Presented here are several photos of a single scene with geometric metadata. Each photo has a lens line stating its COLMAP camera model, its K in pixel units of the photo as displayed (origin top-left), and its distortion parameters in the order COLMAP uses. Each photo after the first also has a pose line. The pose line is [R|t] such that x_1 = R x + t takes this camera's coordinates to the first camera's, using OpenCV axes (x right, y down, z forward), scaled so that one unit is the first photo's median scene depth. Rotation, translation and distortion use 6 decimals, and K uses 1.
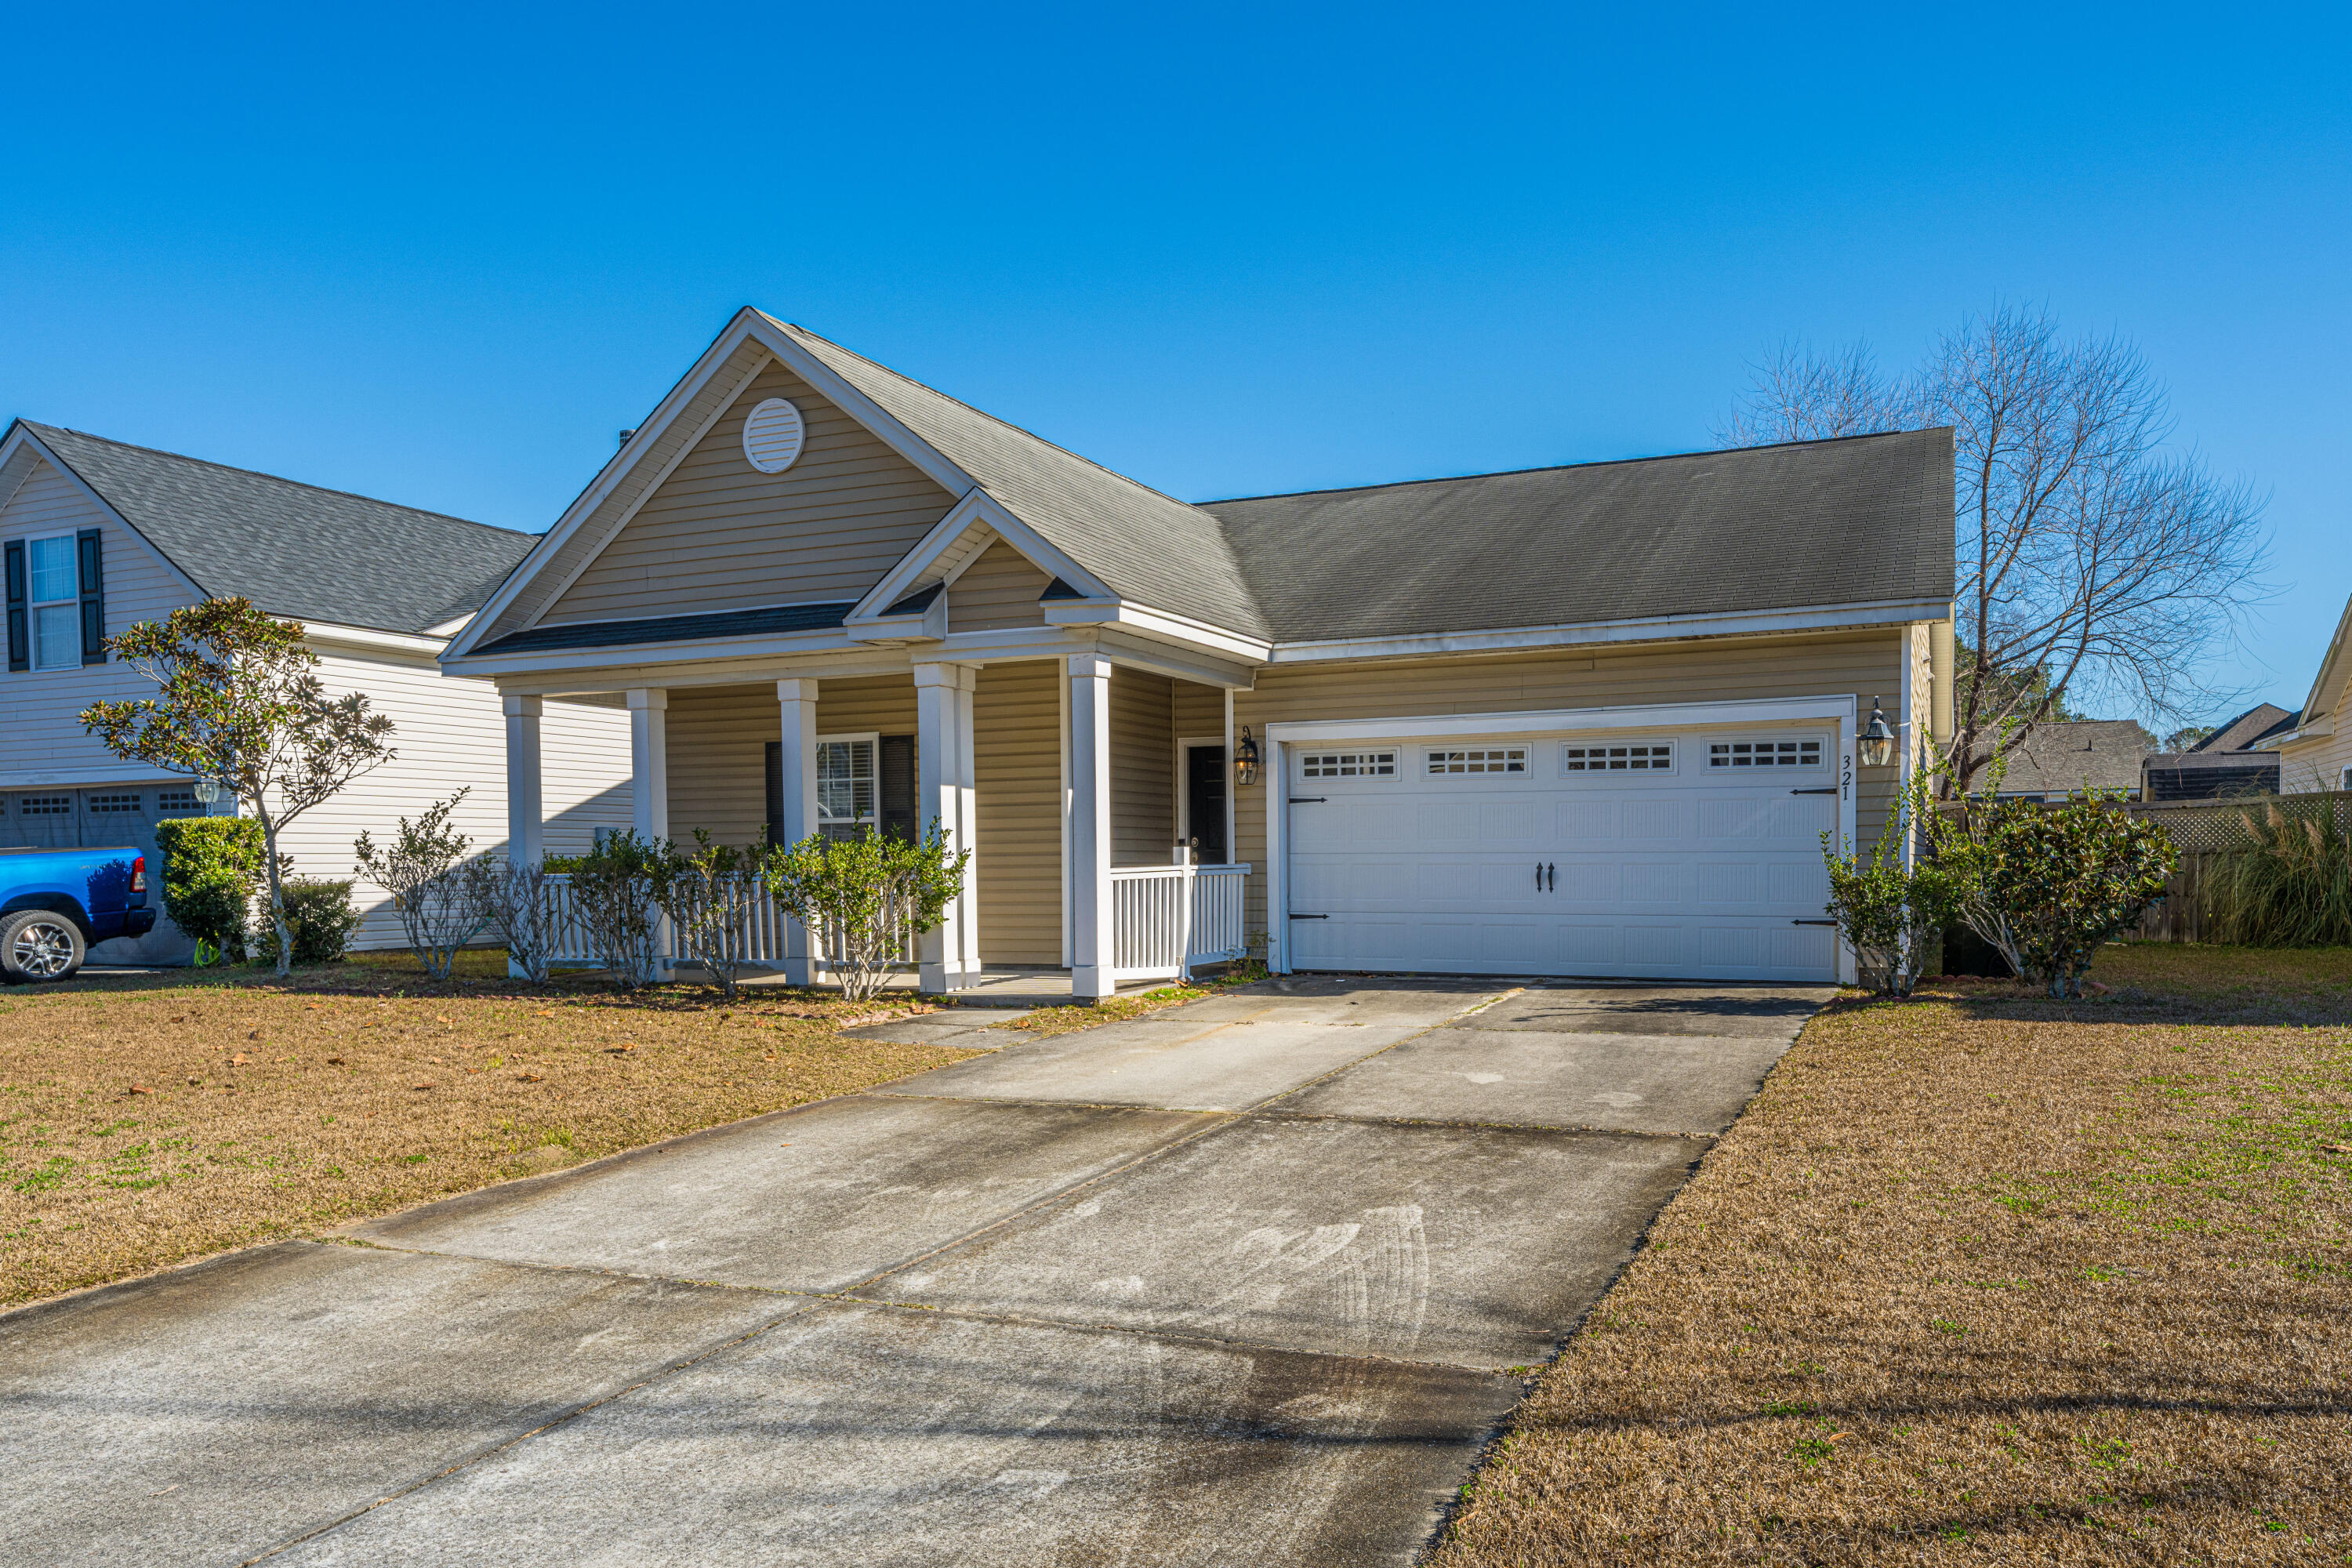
lens RADIAL K [[1608.1, 0, 1286.7], [0, 1608.1, 919.7], [0, 0, 1]] dist [-0.005913, 0.001465]
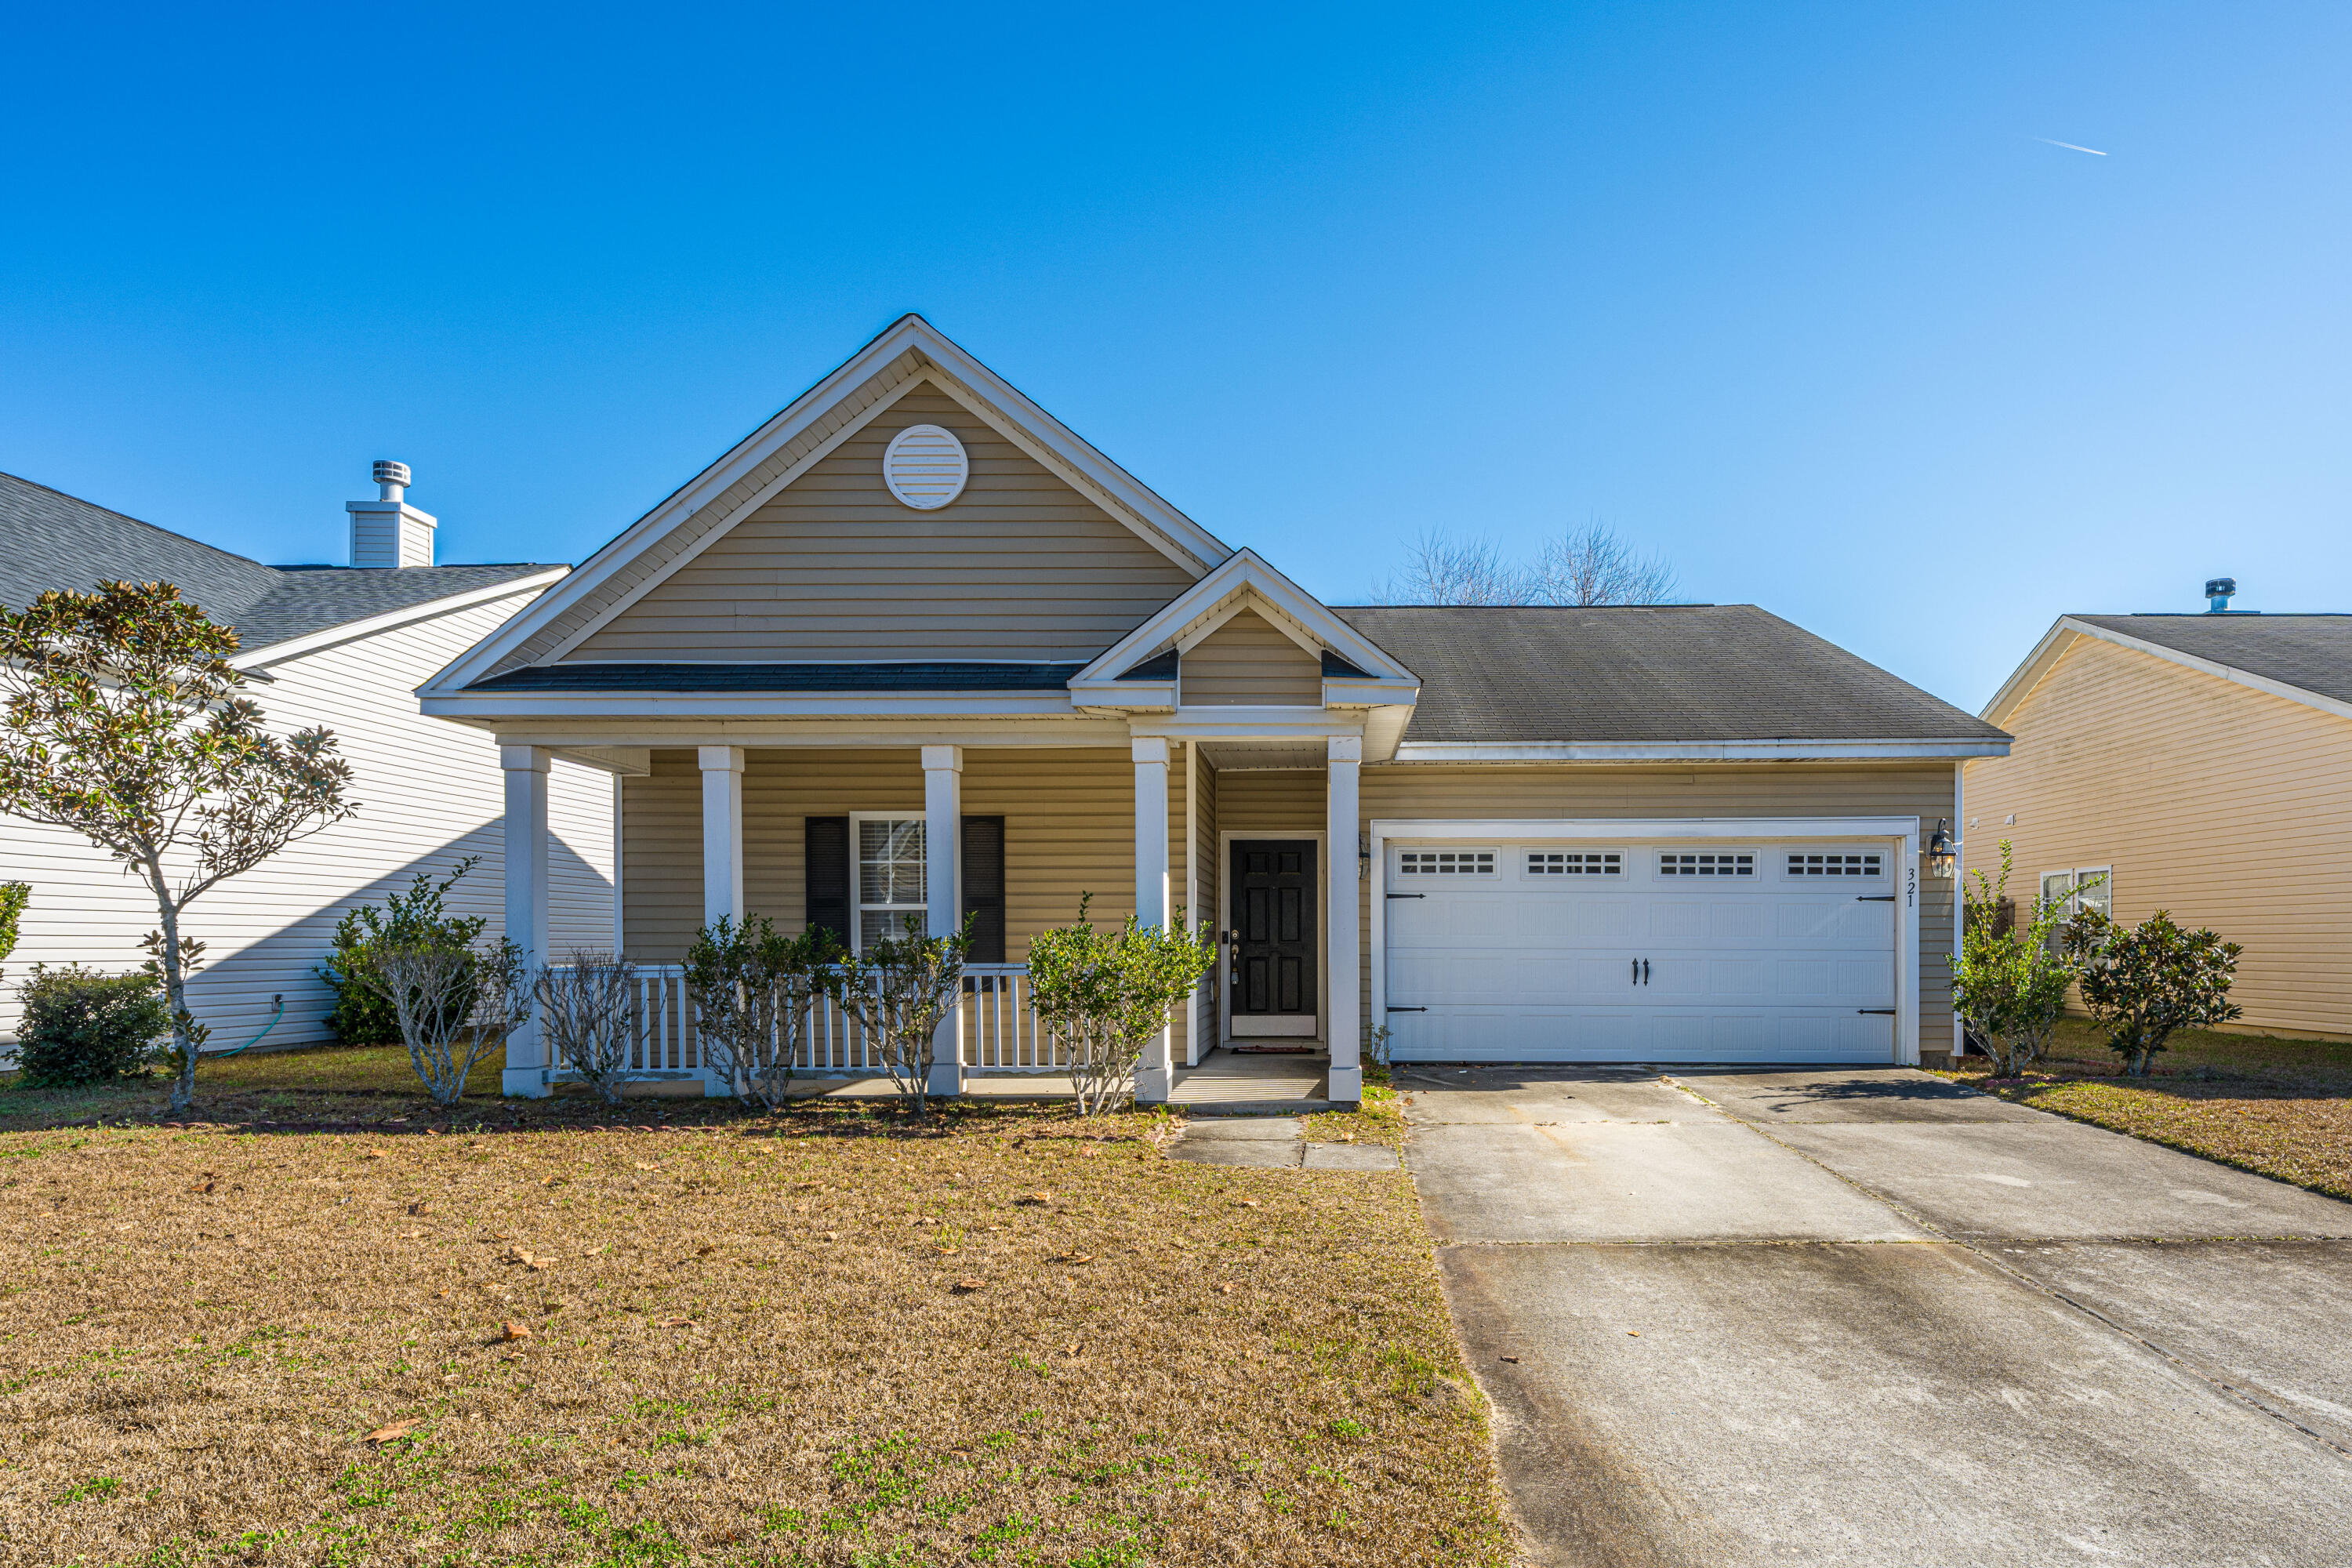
lens RADIAL K [[1323.0, 0, 1329.6], [0, 1323.0, 952.0], [0, 0, 1]] dist [-0.003751, 0.000272]
pose [[0.928060, 0.005942, 0.372383, -0.368471], [0.006131, 0.999493, -0.031229, -0.013207], [-0.372380, 0.031266, 0.927553, 0.249753]]
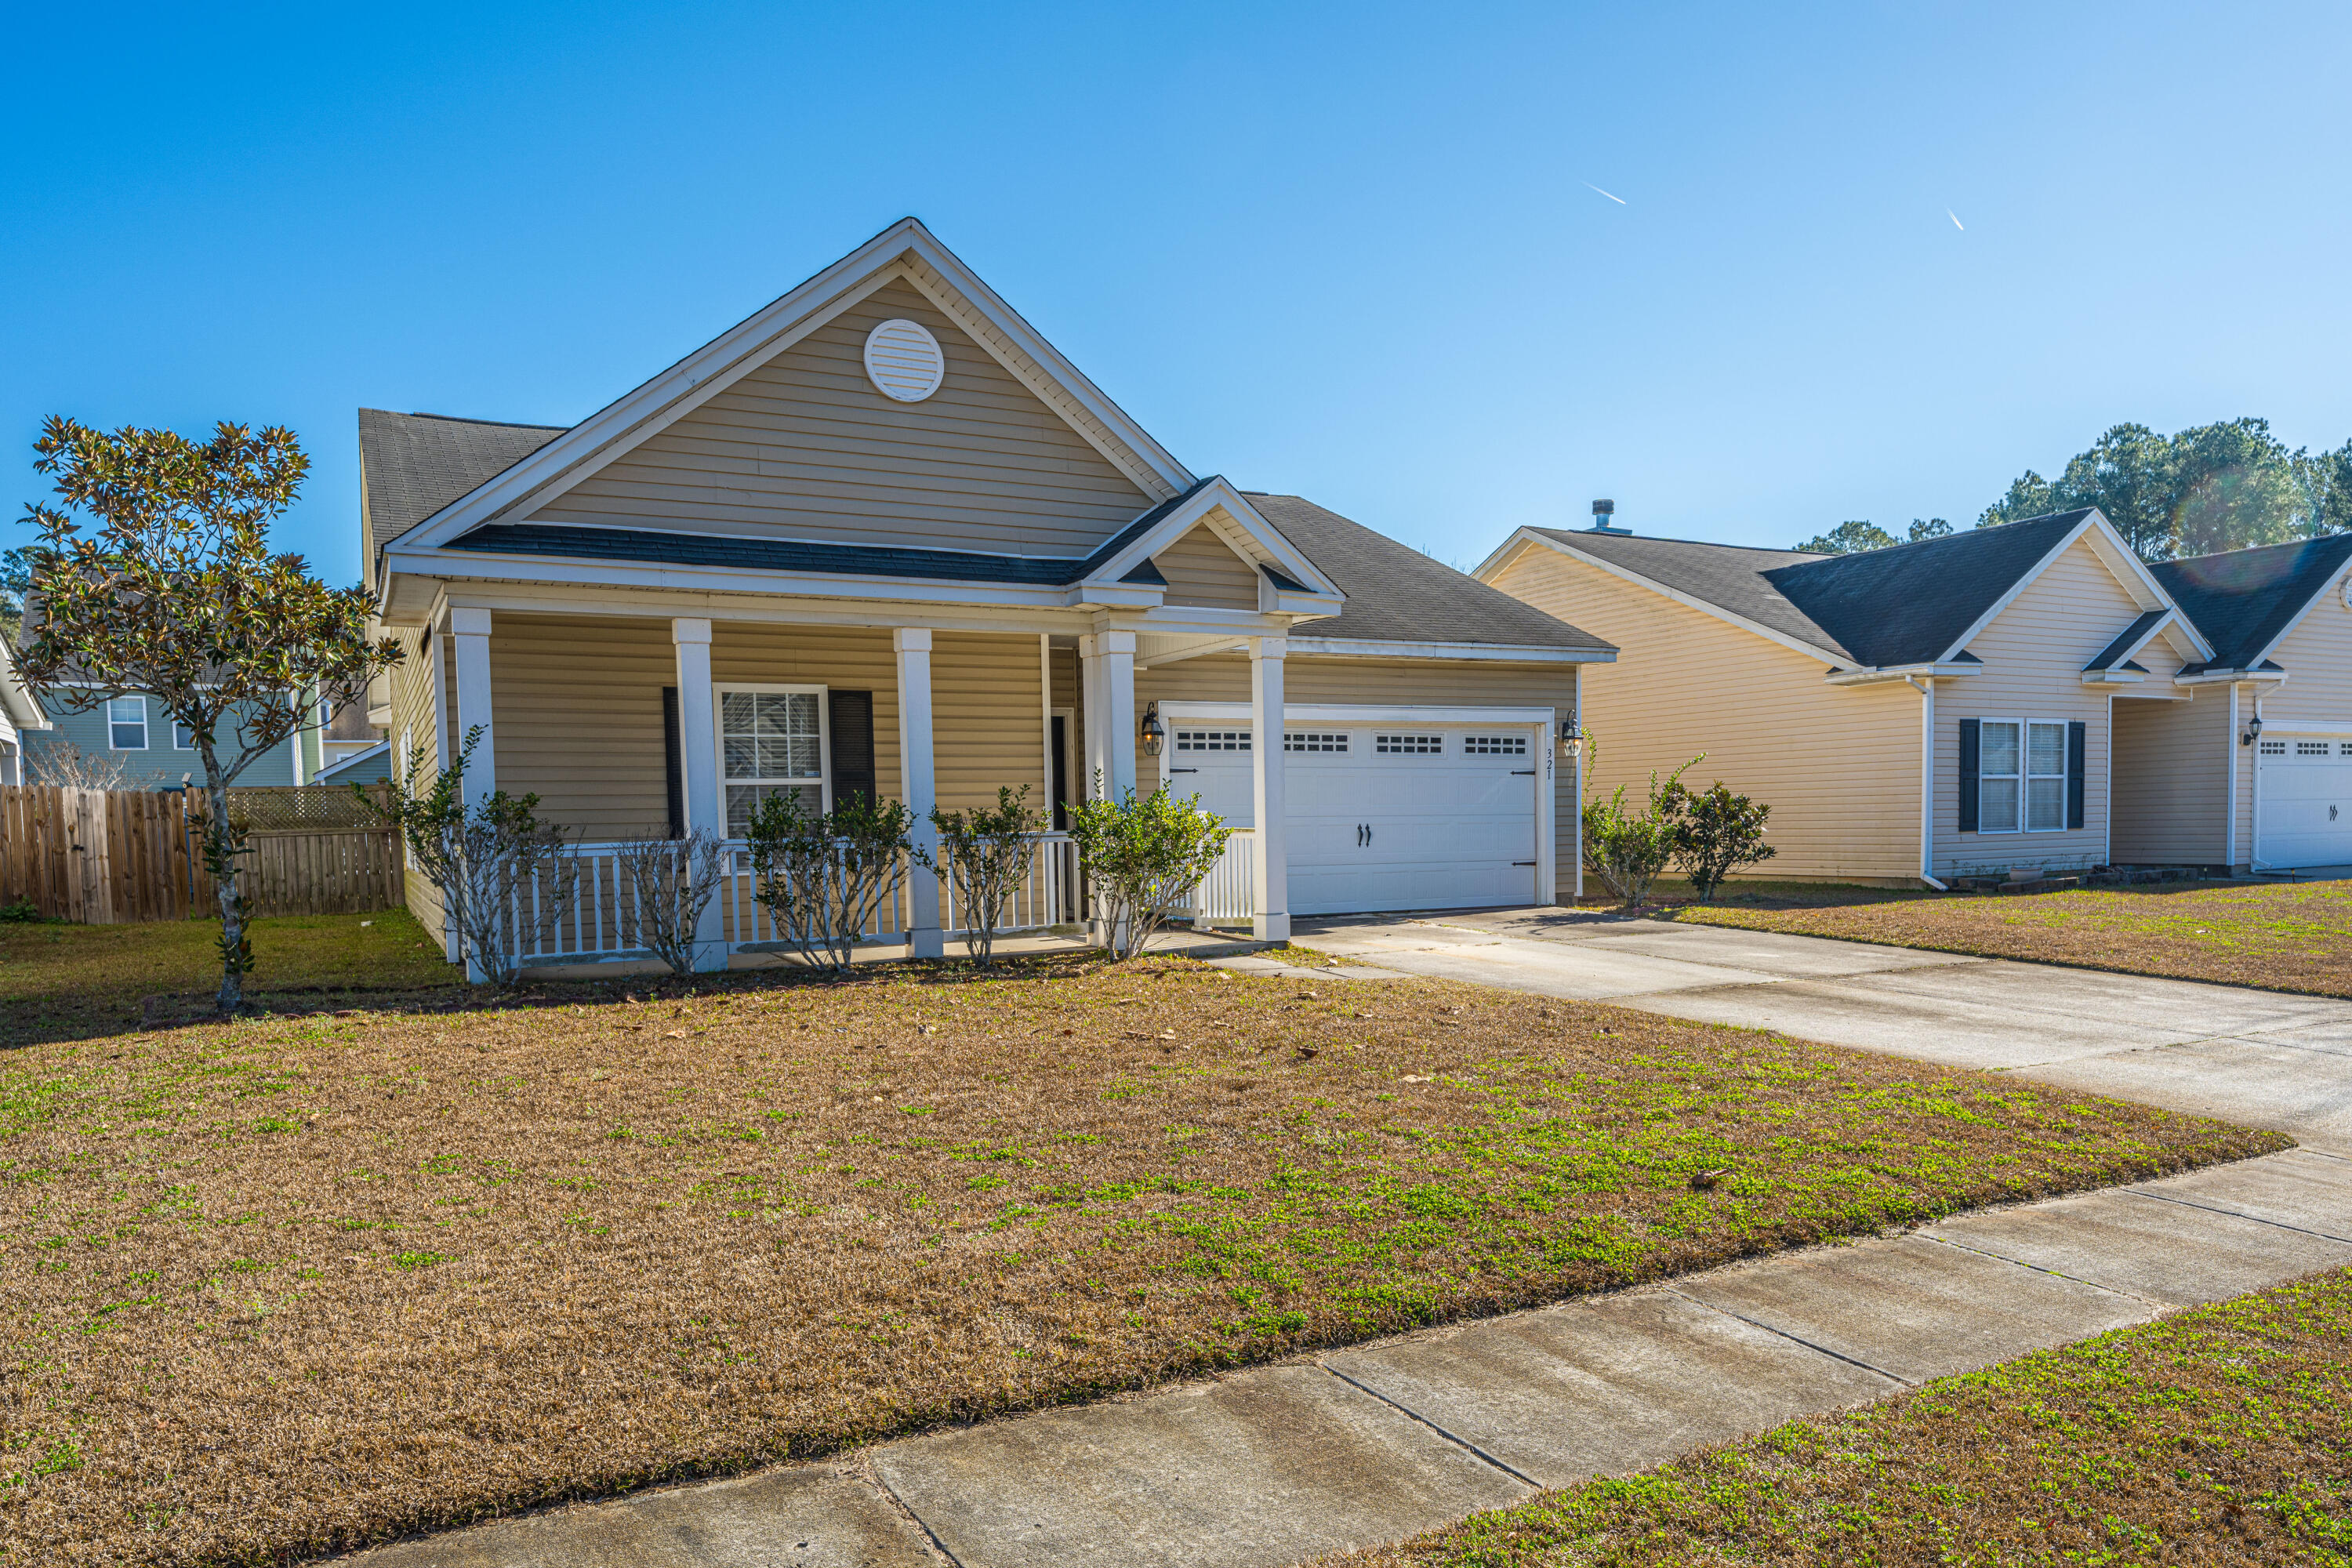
lens RADIAL K [[1608.1, 0, 1286.7], [0, 1608.1, 919.7], [0, 0, 1]] dist [-0.005913, 0.001465]
pose [[0.623338, -0.050311, 0.780332, -0.882706], [0.041122, 0.998656, 0.031538, -0.002189], [-0.780870, 0.012430, 0.624570, 0.250866]]
